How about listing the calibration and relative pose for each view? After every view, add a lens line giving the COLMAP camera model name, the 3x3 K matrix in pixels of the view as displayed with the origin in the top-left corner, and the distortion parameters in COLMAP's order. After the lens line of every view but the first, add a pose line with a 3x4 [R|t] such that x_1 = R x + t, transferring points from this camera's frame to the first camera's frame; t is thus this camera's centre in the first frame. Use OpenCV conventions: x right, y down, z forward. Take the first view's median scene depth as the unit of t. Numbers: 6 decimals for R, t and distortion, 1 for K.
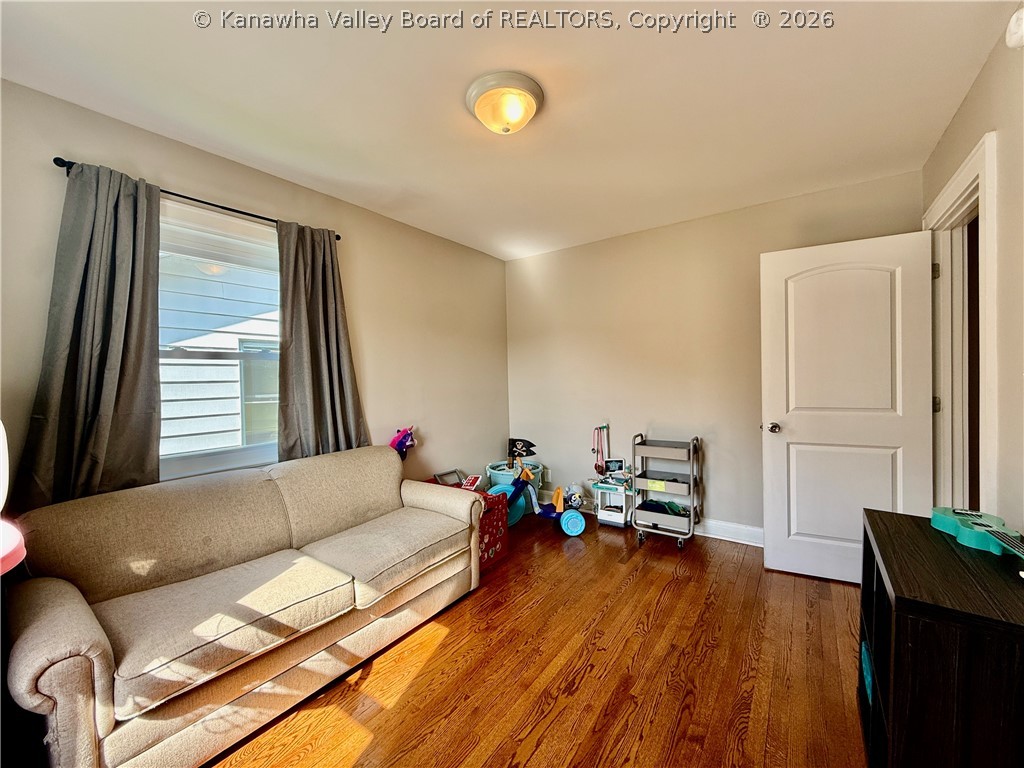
lens RADIAL K [[409.5, 0, 516.5], [0, 409.5, 382.0], [0, 0, 1]] dist [-0.001602, 0.000906]
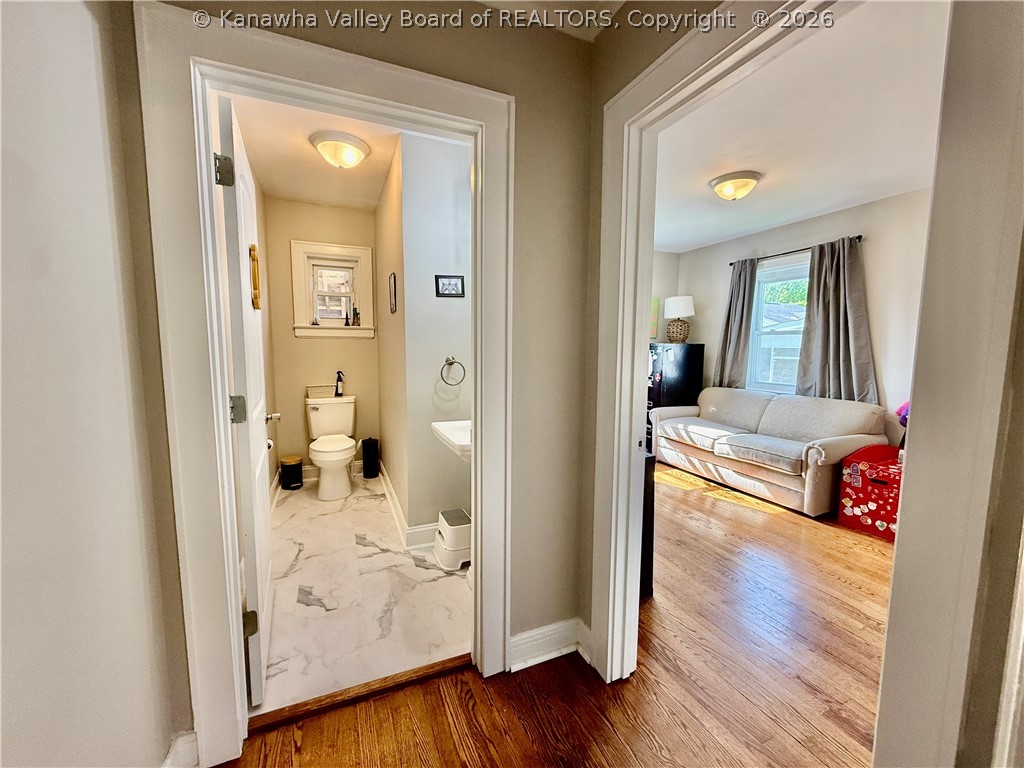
lens RADIAL K [[409.5, 0, 509.2], [0, 409.5, 384.5], [0, 0, 1]] dist [-0.001602, 0.000906]
pose [[-0.522415, 0.103391, -0.846400, 1.458541], [-0.002001, 0.992470, 0.122470, -0.052864], [0.852689, 0.065674, -0.518275, 0.861469]]
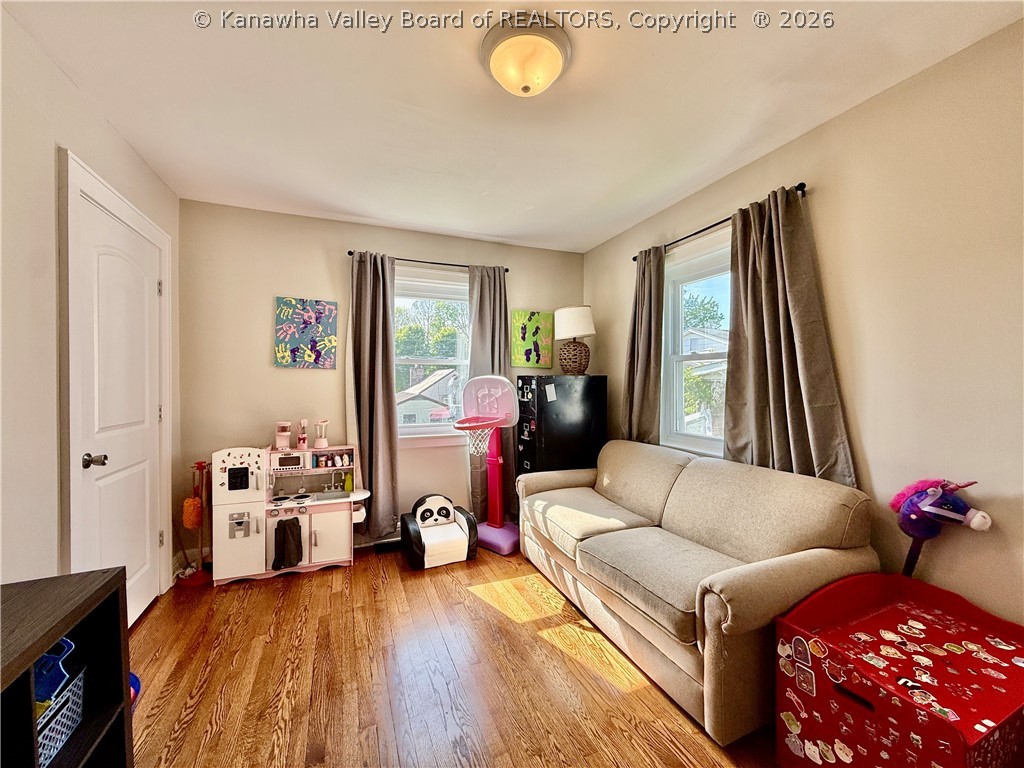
lens RADIAL K [[409.5, 0, 510.1], [0, 409.5, 383.1], [0, 0, 1]] dist [-0.001602, 0.000906]
pose [[-0.536924, 0.027803, -0.843173, 0.550132], [0.002160, 0.999499, 0.031582, -0.024961], [0.843628, 0.015135, -0.536715, 1.089666]]
